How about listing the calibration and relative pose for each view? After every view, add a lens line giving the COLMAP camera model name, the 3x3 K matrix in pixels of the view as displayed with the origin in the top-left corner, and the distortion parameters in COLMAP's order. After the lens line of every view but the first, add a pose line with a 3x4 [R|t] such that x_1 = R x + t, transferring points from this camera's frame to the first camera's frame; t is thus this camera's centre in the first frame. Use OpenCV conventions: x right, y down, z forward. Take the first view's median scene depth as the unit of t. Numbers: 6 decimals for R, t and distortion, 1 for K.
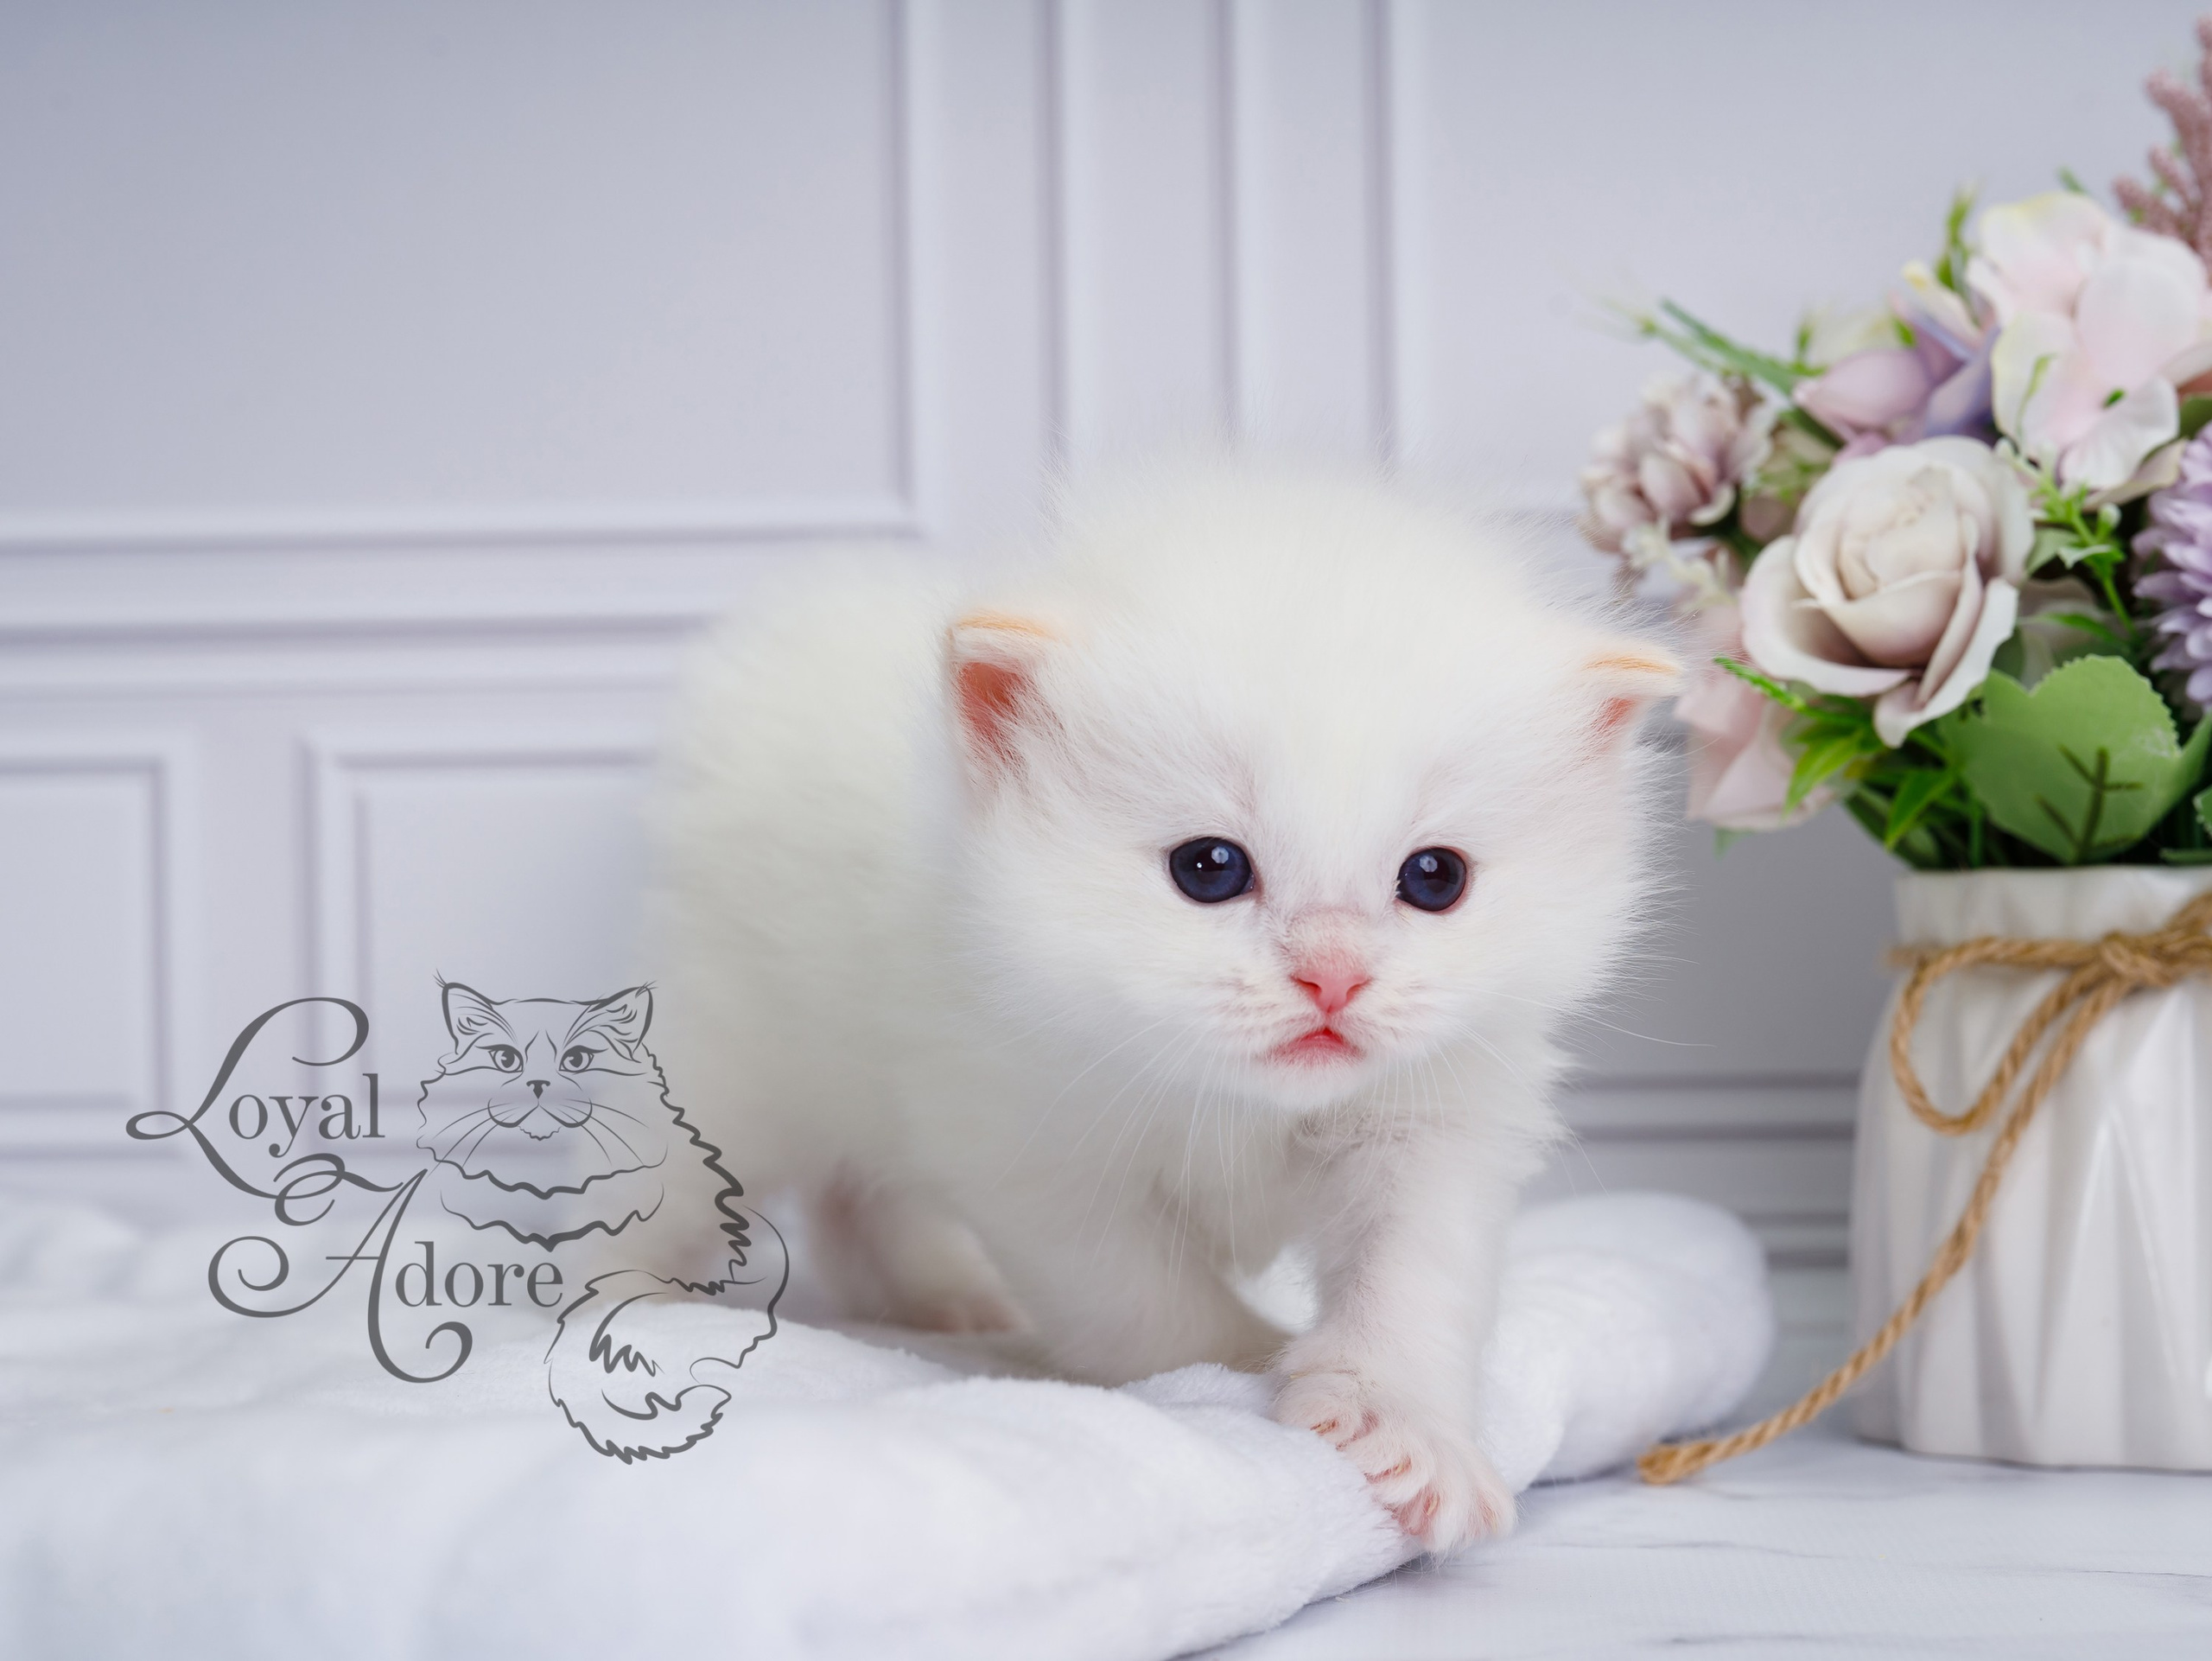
lens RADIAL K [[4914.8, 0, 1106.0], [0, 4914.8, 830.5], [0, 0, 1]] dist [-0.035657, -0.040743]
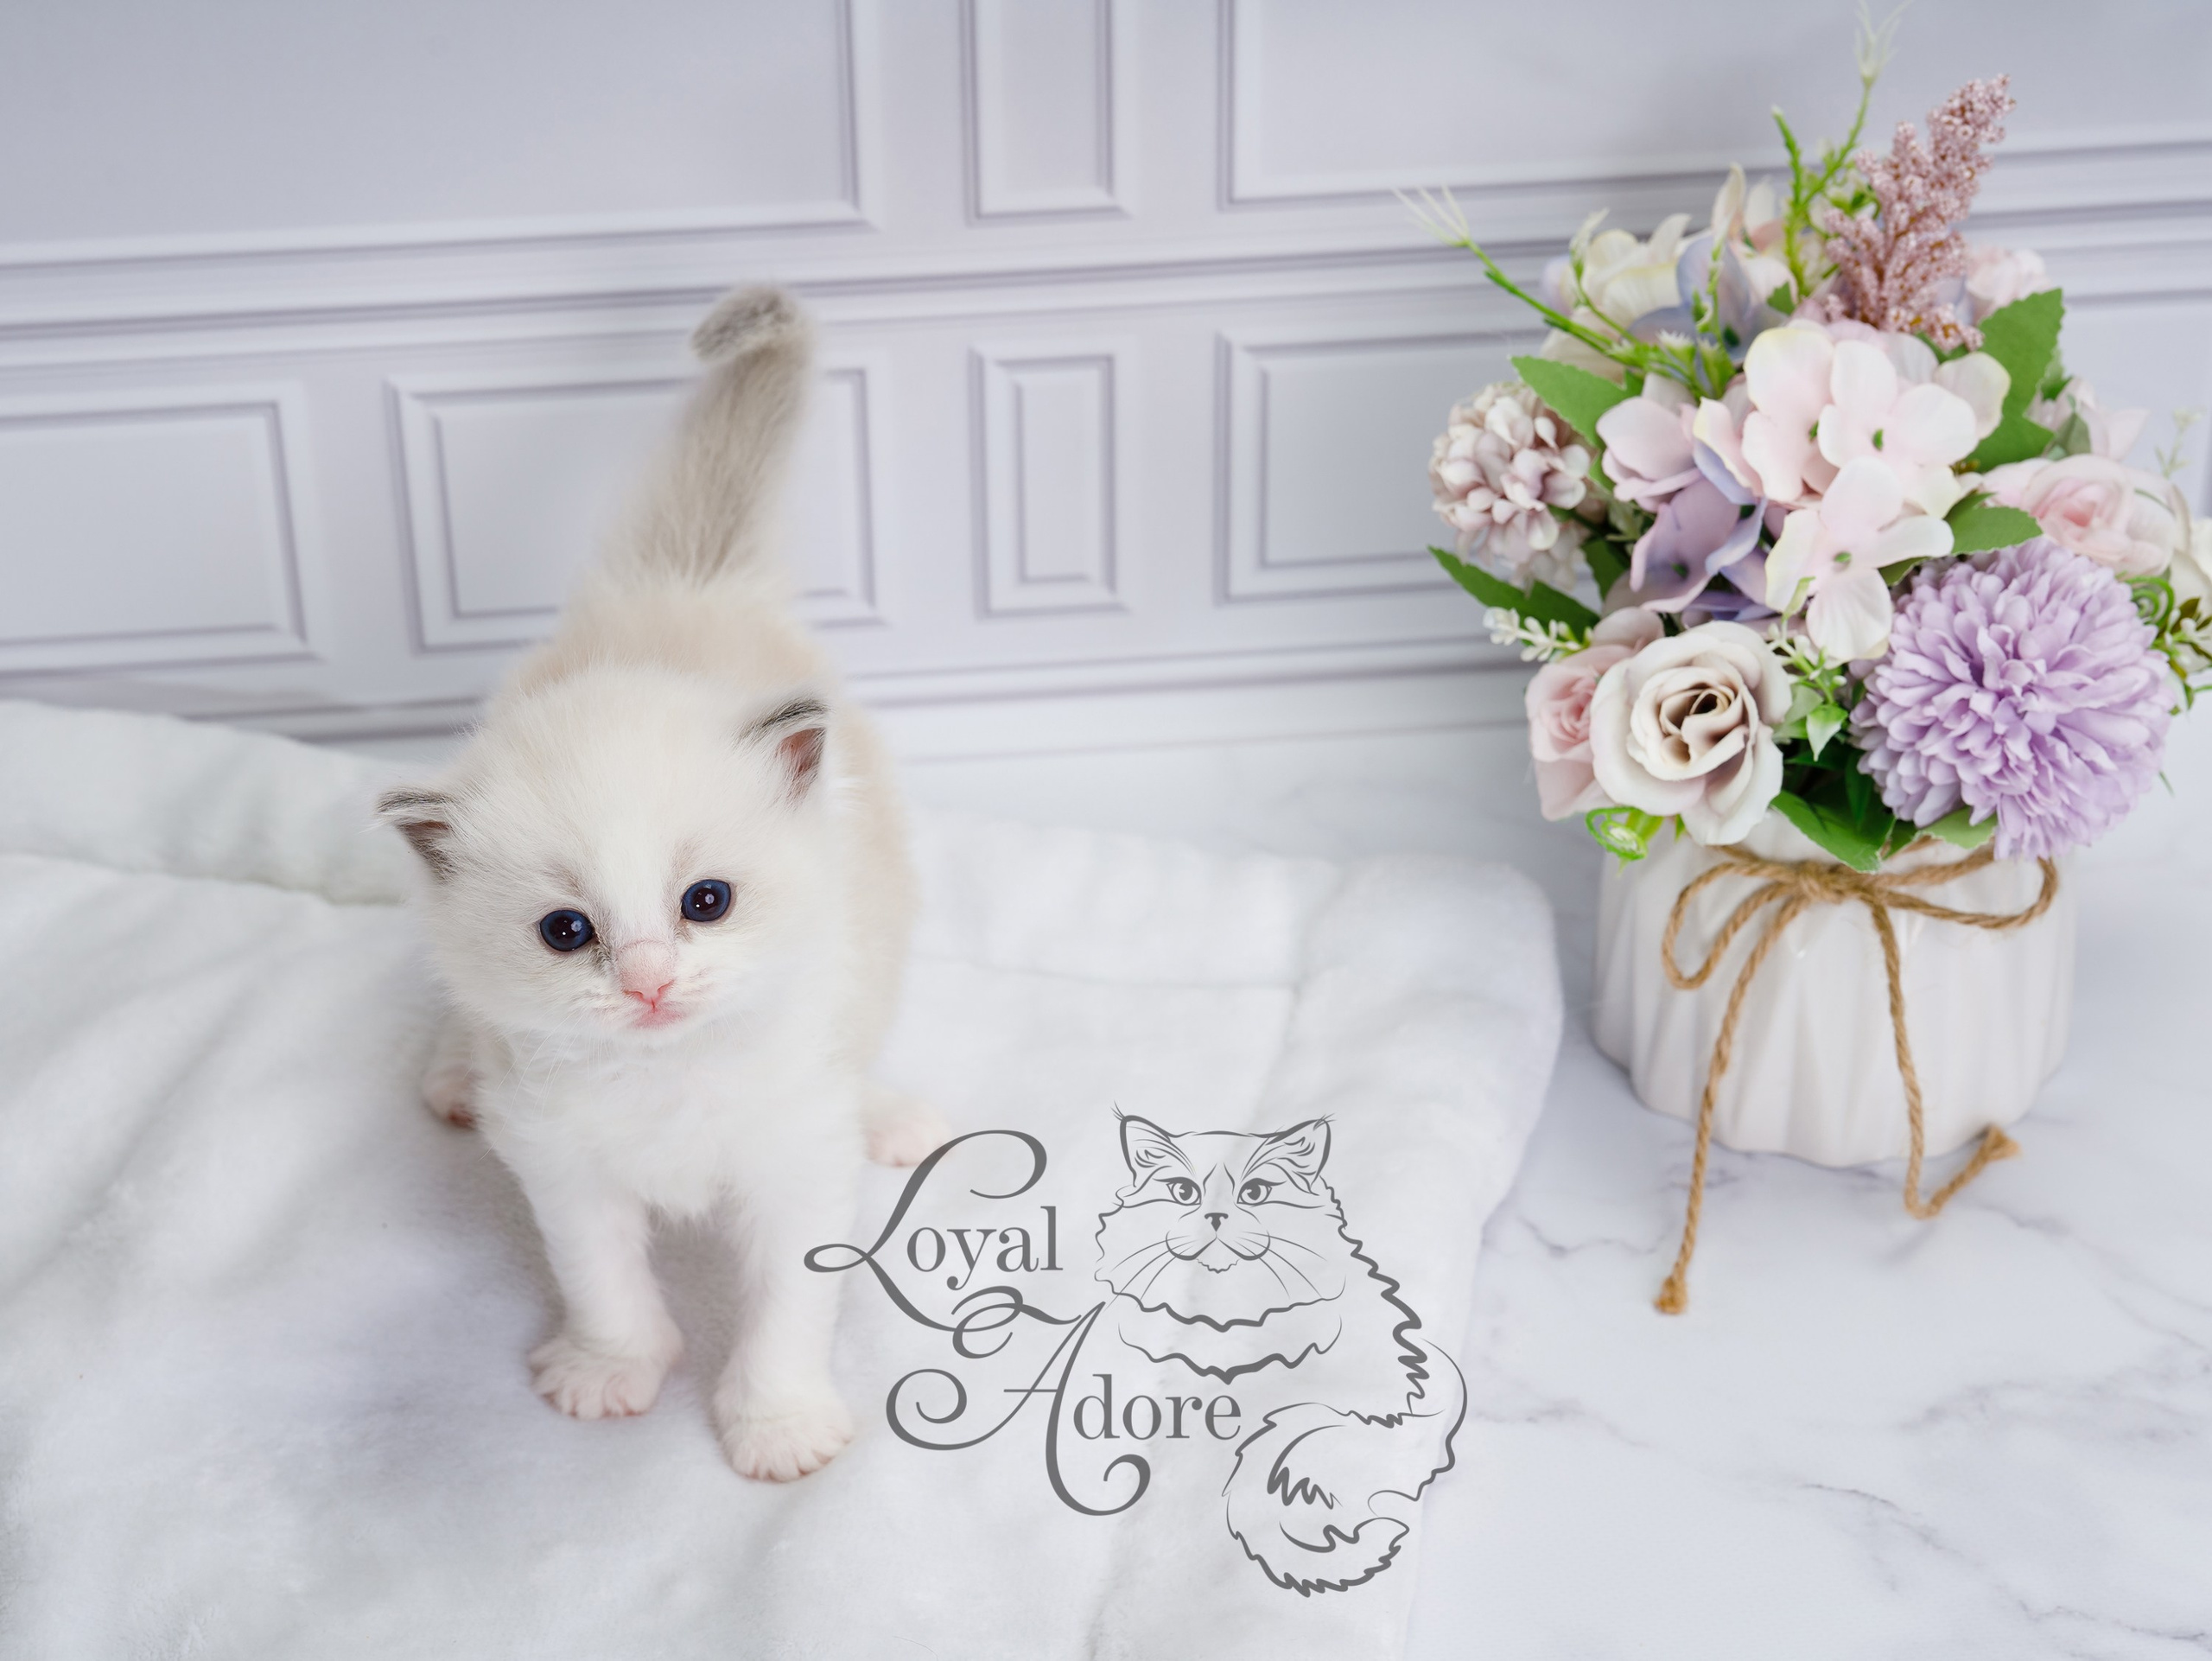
lens RADIAL K [[4784.9, 0, 1106.0], [0, 4784.9, 830.5], [0, 0, 1]] dist [-0.026655, -0.209452]
pose [[0.986297, -0.086478, 0.140498, -0.210738], [-0.008605, 0.823487, 0.567271, -0.815741], [-0.164755, -0.560706, 0.811458, -0.142781]]
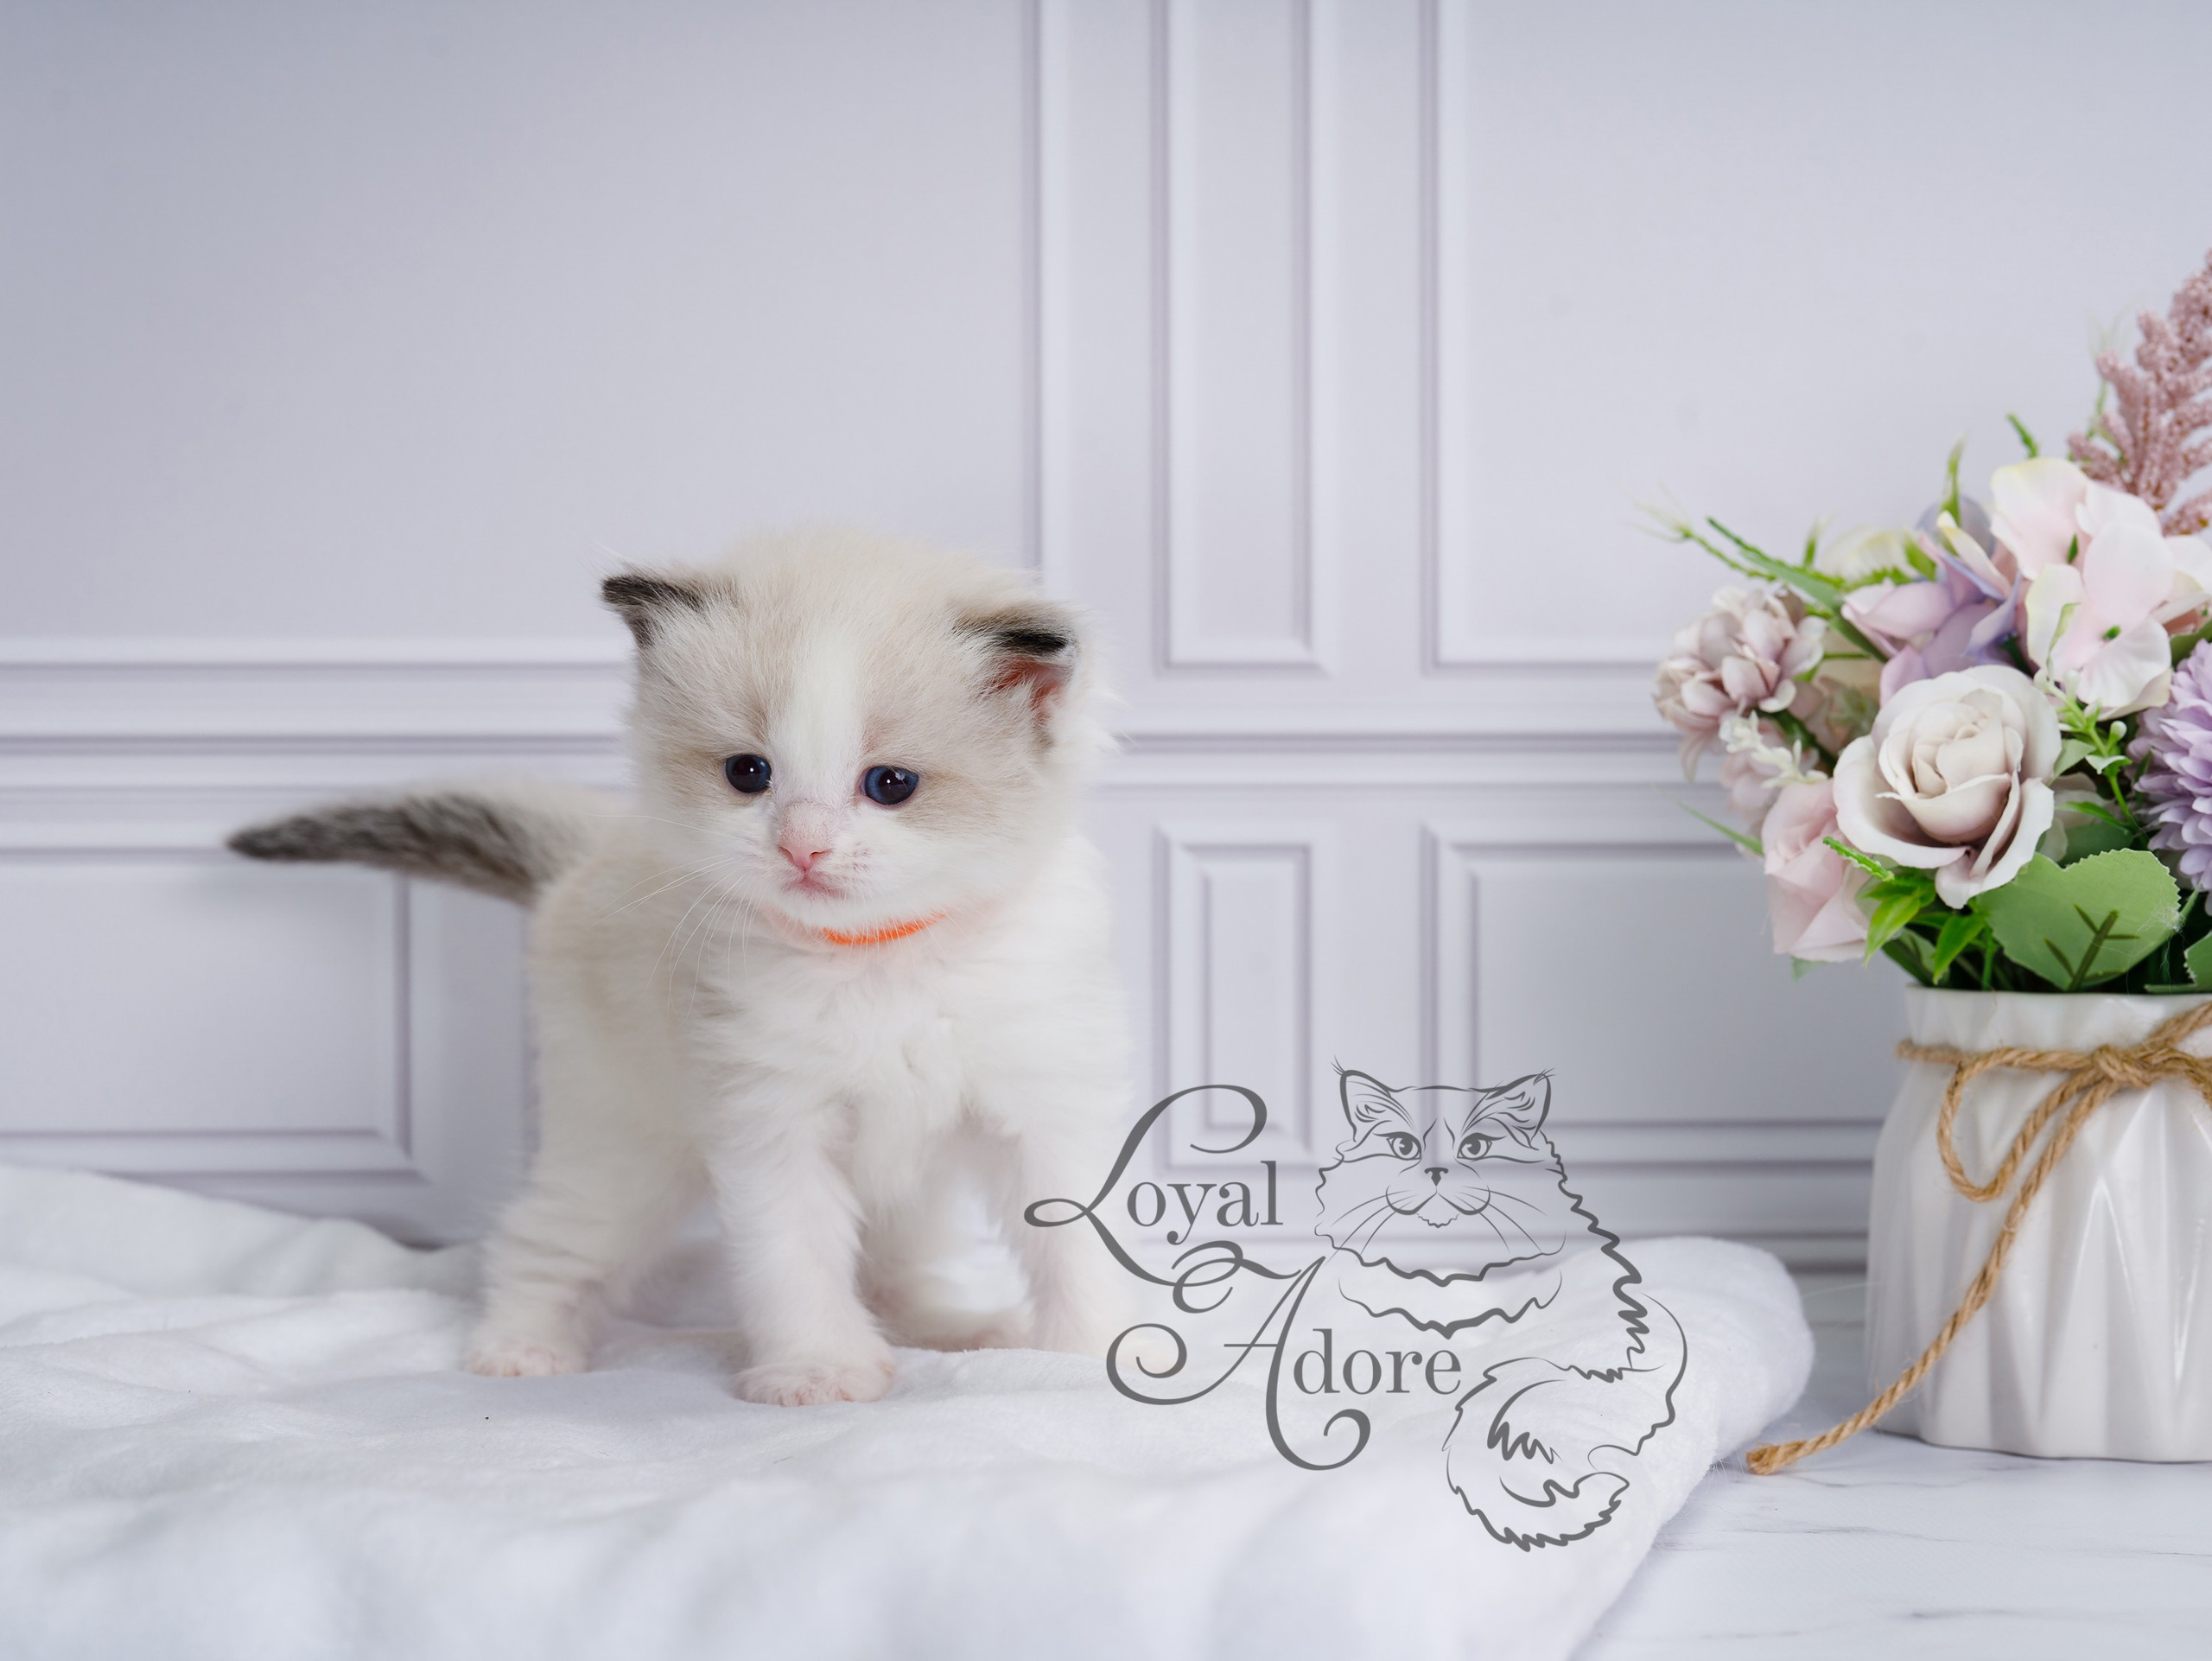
lens RADIAL K [[4784.9, 0, 1106.0], [0, 4784.9, 830.5], [0, 0, 1]] dist [-0.026655, -0.209452]
pose [[0.993468, 0.008784, 0.113771, -0.200913], [-0.011663, 0.999628, 0.024662, -0.064089], [-0.113512, -0.025827, 0.993201, -0.221579]]
